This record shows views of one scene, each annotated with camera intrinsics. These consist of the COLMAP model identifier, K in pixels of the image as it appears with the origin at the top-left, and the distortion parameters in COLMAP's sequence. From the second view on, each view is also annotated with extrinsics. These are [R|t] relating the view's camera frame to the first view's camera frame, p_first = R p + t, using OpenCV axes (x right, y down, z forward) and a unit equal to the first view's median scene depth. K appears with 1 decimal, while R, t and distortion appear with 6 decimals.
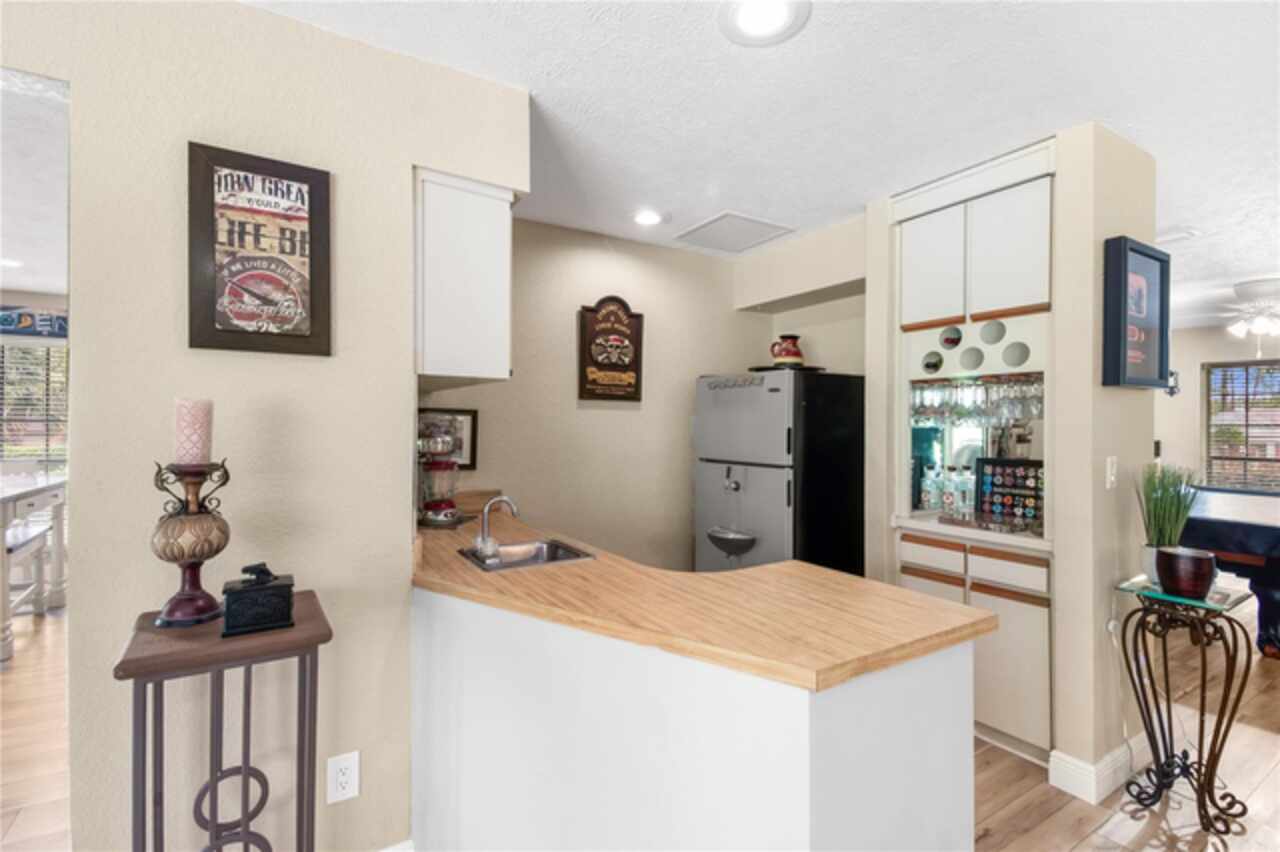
lens RADIAL K [[585.0, 0, 651.6], [0, 585.0, 430.9], [0, 0, 1]] dist [0.023587, -0.019695]
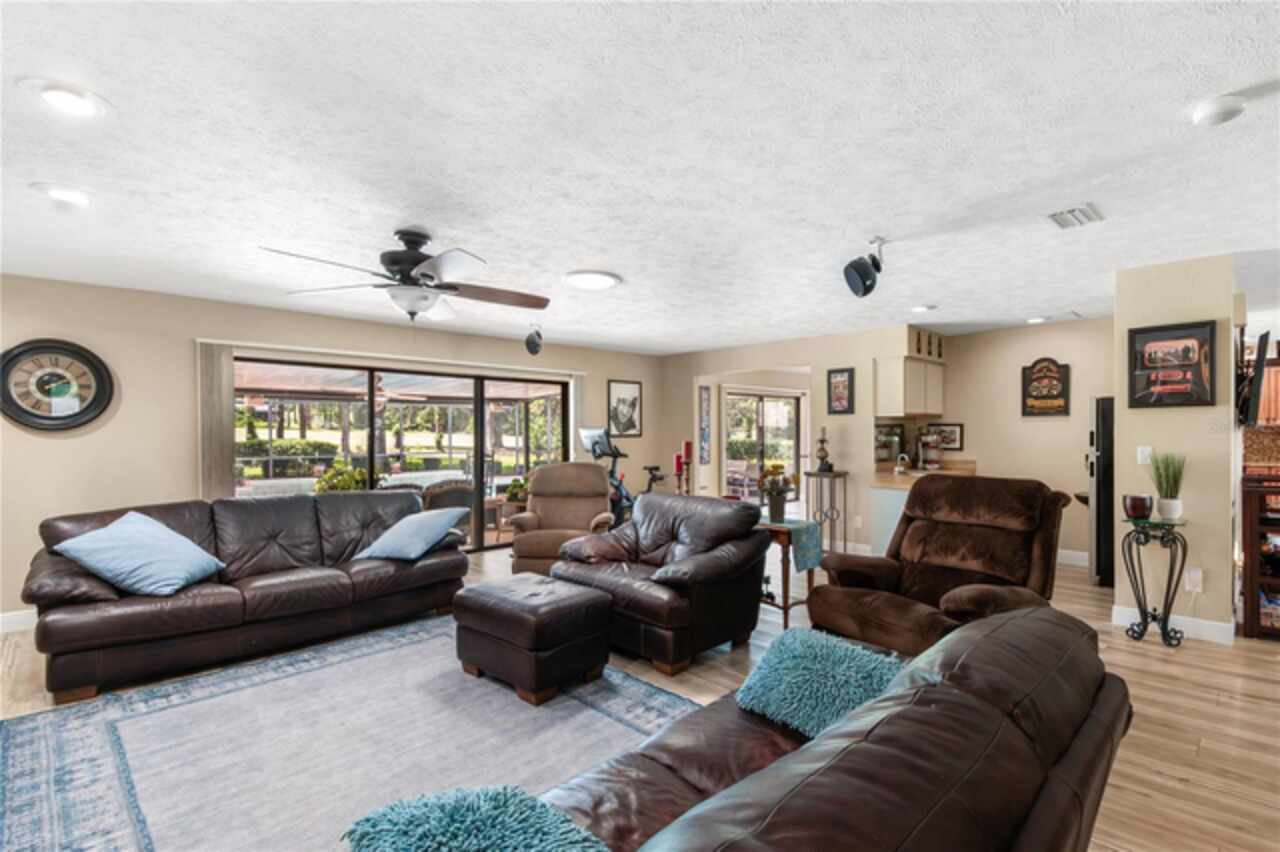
lens RADIAL K [[585.0, 0, 651.6], [0, 585.0, 430.9], [0, 0, 1]] dist [0.023587, -0.019695]
pose [[0.221209, -0.005826, -0.975209, 1.452689], [-0.001310, 0.999979, -0.006272, 0.006220], [0.975226, 0.002665, 0.221197, -0.579454]]
